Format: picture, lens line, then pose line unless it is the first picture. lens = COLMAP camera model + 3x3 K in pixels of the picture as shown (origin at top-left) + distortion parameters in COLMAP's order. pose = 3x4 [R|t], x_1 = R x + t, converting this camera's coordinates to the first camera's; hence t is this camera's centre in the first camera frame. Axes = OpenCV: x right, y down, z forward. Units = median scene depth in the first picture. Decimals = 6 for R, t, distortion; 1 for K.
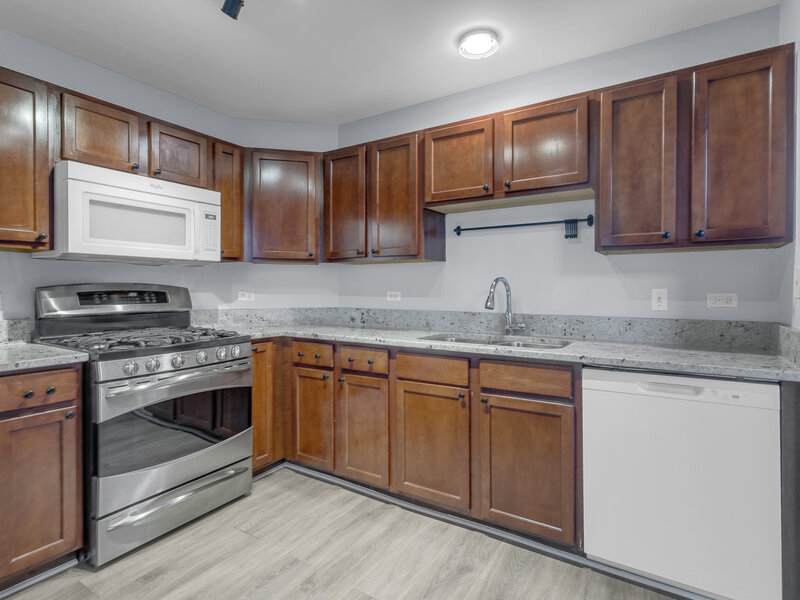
lens RADIAL K [[426.4, 0, 397.3], [0, 426.4, 293.9], [0, 0, 1]] dist [0.013160, 0.004773]
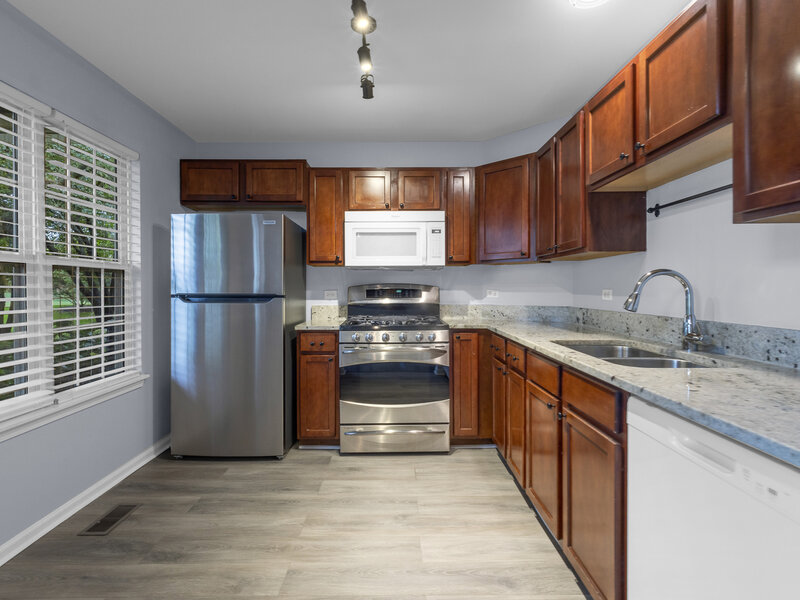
lens RADIAL K [[426.4, 0, 394.9], [0, 426.4, 296.9], [0, 0, 1]] dist [0.013160, 0.004773]
pose [[0.538690, 0.014117, -0.842386, 0.623860], [-0.007436, 0.999900, 0.012002, 0.002820], [0.842471, -0.000201, 0.538742, 0.217112]]
